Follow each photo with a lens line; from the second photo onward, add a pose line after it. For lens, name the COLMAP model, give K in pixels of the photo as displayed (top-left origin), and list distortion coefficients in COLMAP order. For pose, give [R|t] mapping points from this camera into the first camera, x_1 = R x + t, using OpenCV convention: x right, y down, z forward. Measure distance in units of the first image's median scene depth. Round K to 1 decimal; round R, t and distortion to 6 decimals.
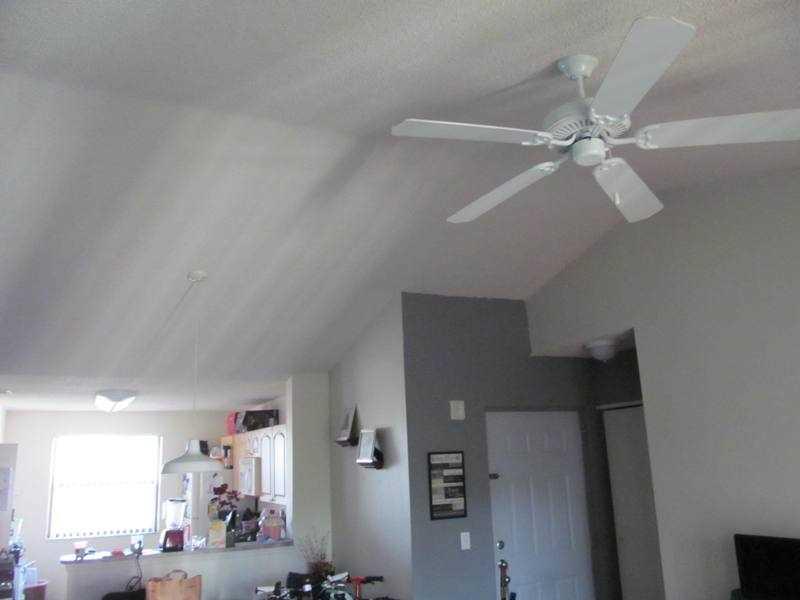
lens RADIAL K [[657.5, 0, 400.0], [0, 657.5, 300.0], [0, 0, 1]] dist [-0.039458, -0.002516]
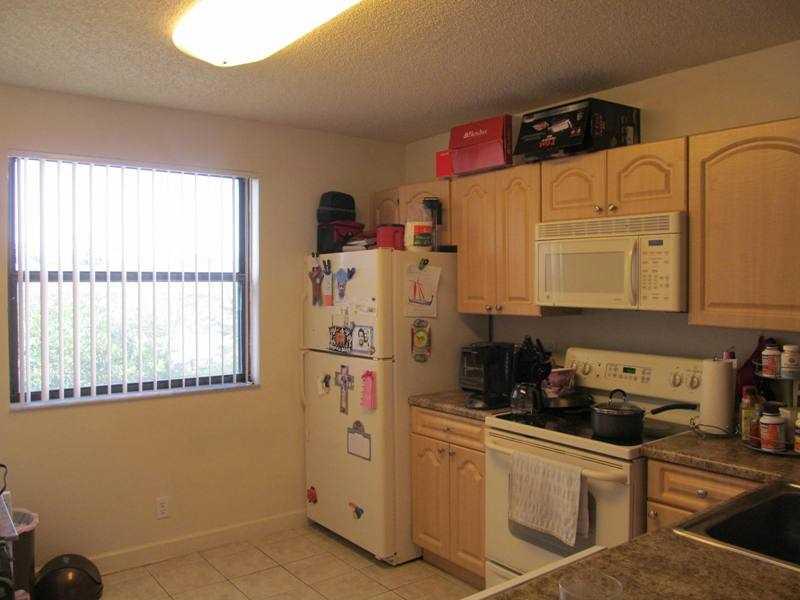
lens RADIAL K [[657.5, 0, 400.0], [0, 657.5, 300.0], [0, 0, 1]] dist [-0.039458, -0.002516]
pose [[0.979577, 0.033239, 0.198301, -0.391755], [-0.083381, 0.964597, 0.250202, 0.185992], [-0.182964, -0.261626, 0.947669, 0.591035]]
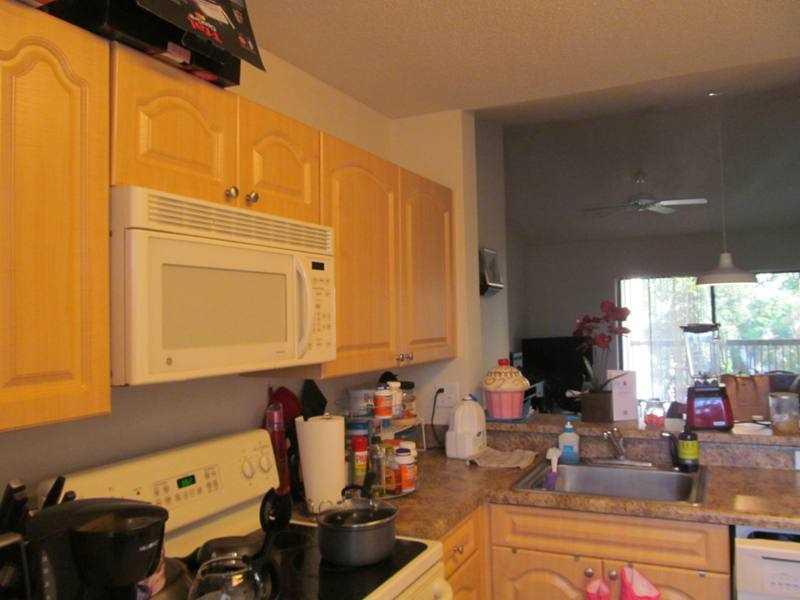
lens RADIAL K [[657.5, 0, 400.0], [0, 657.5, 300.0], [0, 0, 1]] dist [-0.039458, -0.002516]
pose [[-0.608576, 0.070227, 0.790382, -0.400943], [-0.143774, 0.969830, -0.196874, 0.283694], [-0.780362, -0.233449, -0.580118, 0.999251]]
